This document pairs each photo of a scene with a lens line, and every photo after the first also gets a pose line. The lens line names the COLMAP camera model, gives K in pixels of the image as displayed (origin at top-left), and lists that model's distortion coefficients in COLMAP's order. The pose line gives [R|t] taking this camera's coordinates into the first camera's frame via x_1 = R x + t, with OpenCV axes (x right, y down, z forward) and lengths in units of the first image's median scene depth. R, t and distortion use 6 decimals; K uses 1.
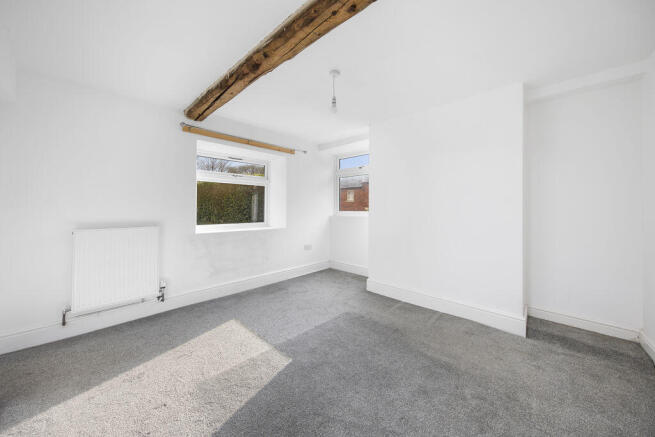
lens RADIAL K [[224.5, 0, 326.3], [0, 224.5, 211.3], [0, 0, 1]] dist [-0.000252, -0.000389]
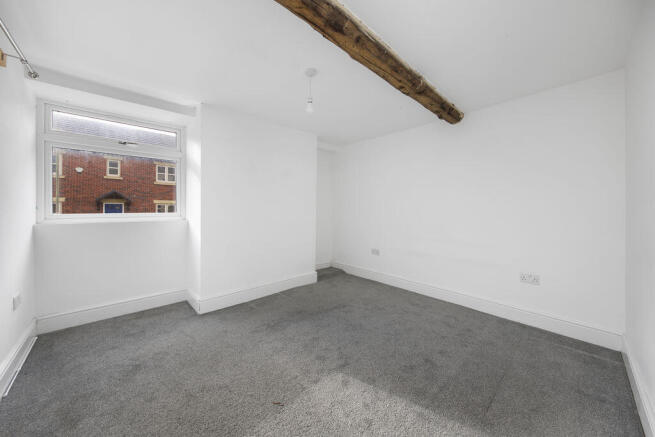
lens RADIAL K [[239.0, 0, 326.2], [0, 239.0, 216.6], [0, 0, 1]] dist [0.015132, -0.000483]
pose [[0.071293, -0.042730, 0.996540, -0.944659], [0.005090, 0.999085, 0.042475, -0.028150], [-0.997442, 0.002044, 0.071445, 0.794791]]
